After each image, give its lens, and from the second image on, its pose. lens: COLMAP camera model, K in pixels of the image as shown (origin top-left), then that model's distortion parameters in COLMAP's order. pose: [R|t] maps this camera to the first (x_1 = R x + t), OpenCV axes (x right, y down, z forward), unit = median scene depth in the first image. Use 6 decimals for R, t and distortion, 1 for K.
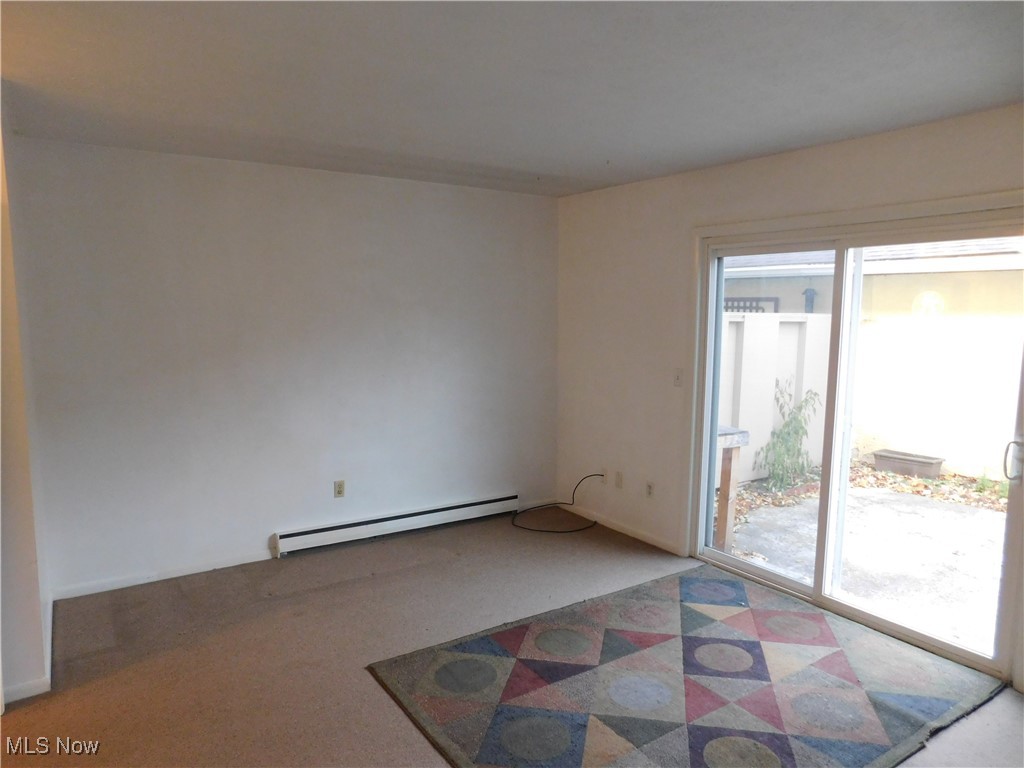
lens RADIAL K [[674.8, 0, 511.1], [0, 674.8, 388.2], [0, 0, 1]] dist [-0.019796, 0.006099]
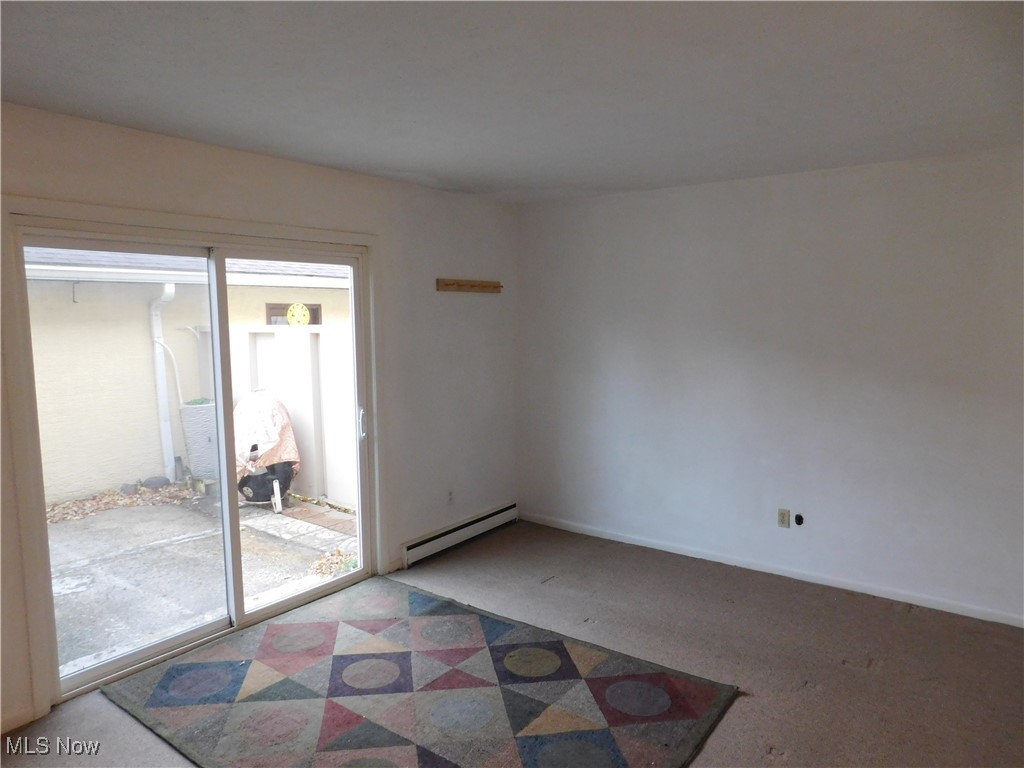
lens RADIAL K [[674.8, 0, 512.0], [0, 674.8, 379.4], [0, 0, 1]] dist [-0.019796, 0.006099]
pose [[-0.317982, -0.101616, 0.942636, -0.589334], [0.119215, 0.982063, 0.146082, -0.132277], [-0.940572, 0.158828, -0.300164, 0.958975]]
